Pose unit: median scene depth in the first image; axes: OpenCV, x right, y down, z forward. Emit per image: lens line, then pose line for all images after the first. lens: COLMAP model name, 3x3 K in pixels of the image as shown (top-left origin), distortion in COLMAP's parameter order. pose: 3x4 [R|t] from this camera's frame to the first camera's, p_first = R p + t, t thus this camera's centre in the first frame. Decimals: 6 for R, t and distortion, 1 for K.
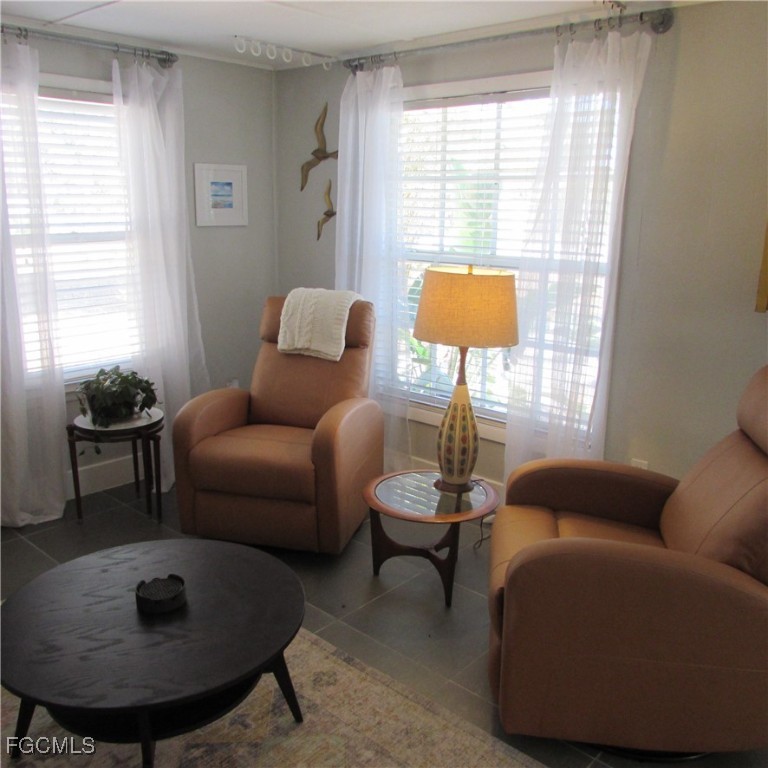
lens RADIAL K [[719.8, 0, 379.0], [0, 719.8, 377.5], [0, 0, 1]] dist [-0.015189, 0.000000]
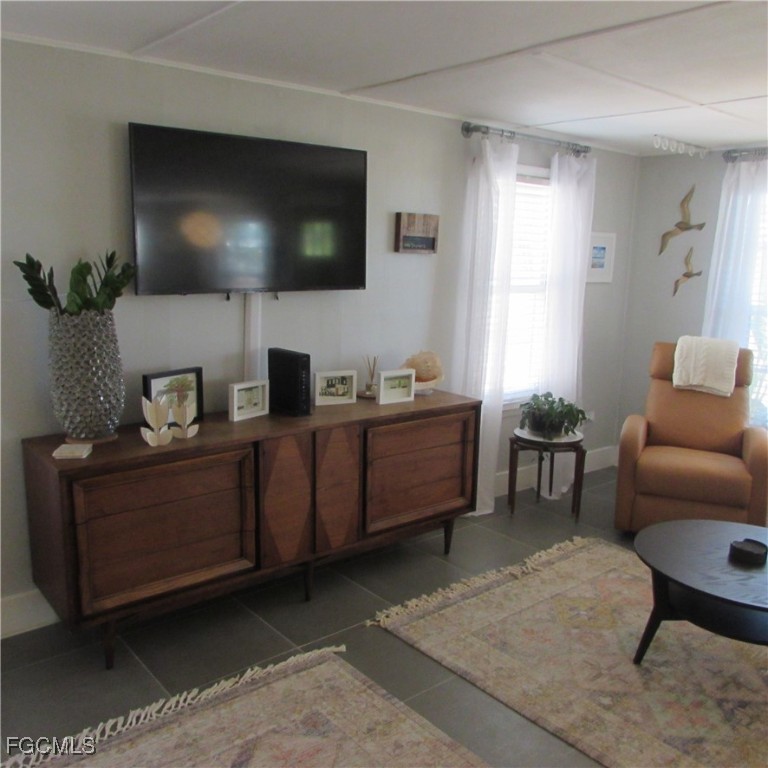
lens RADIAL K [[719.8, 0, 388.7], [0, 719.8, 384.3], [0, 0, 1]] dist [-0.015189, 0.000000]
pose [[0.991209, 0.045008, -0.124417, -0.469561], [-0.052301, 0.997061, -0.055989, 0.053386], [0.121531, 0.062004, 0.990649, -0.266068]]
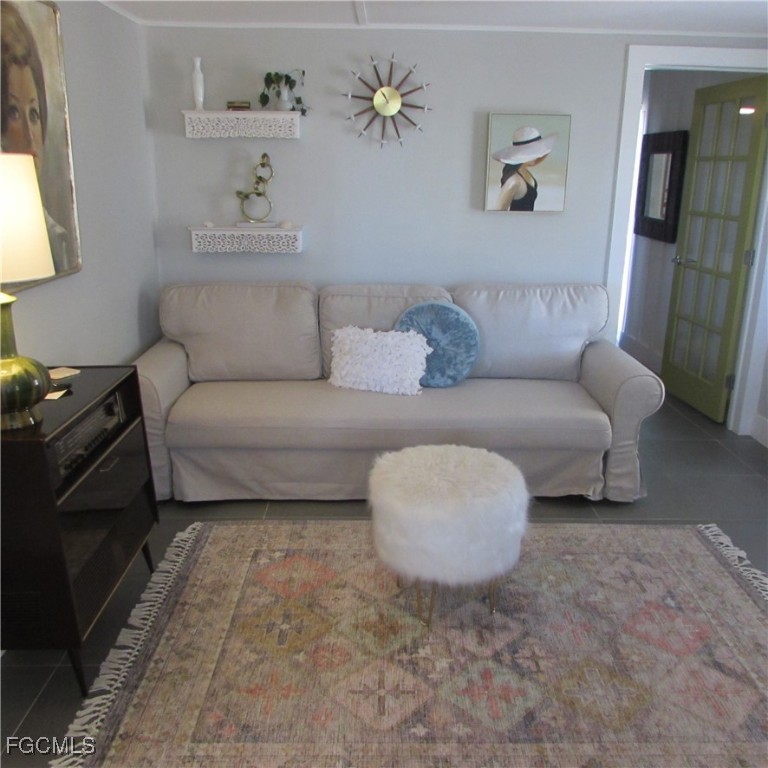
lens RADIAL K [[764.0, 0, 386.8], [0, 764.0, 383.8], [0, 0, 1]] dist [-0.028507, 0.000000]
pose [[0.745136, -0.195146, 0.637723, -0.668346], [0.160296, 0.980606, 0.112774, -0.016612], [-0.647362, 0.018193, 0.761966, 0.044205]]
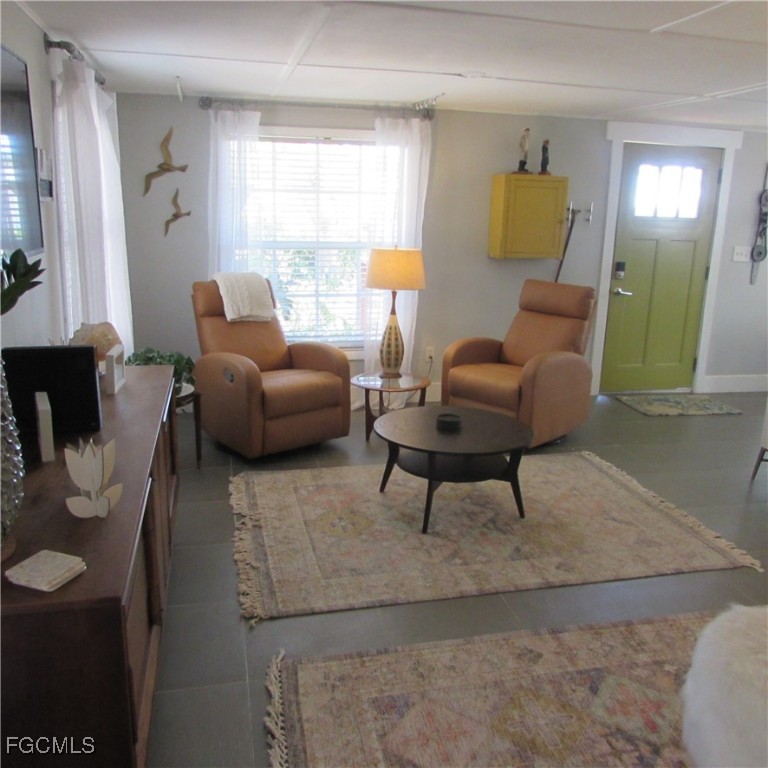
lens RADIAL K [[719.8, 0, 375.5], [0, 719.8, 382.9], [0, 0, 1]] dist [-0.015189, 0.000000]
pose [[0.580078, -0.195507, 0.790751, -1.057801], [0.178697, 0.977665, 0.110632, -0.023160], [-0.794718, 0.077129, 0.602058, -0.001801]]
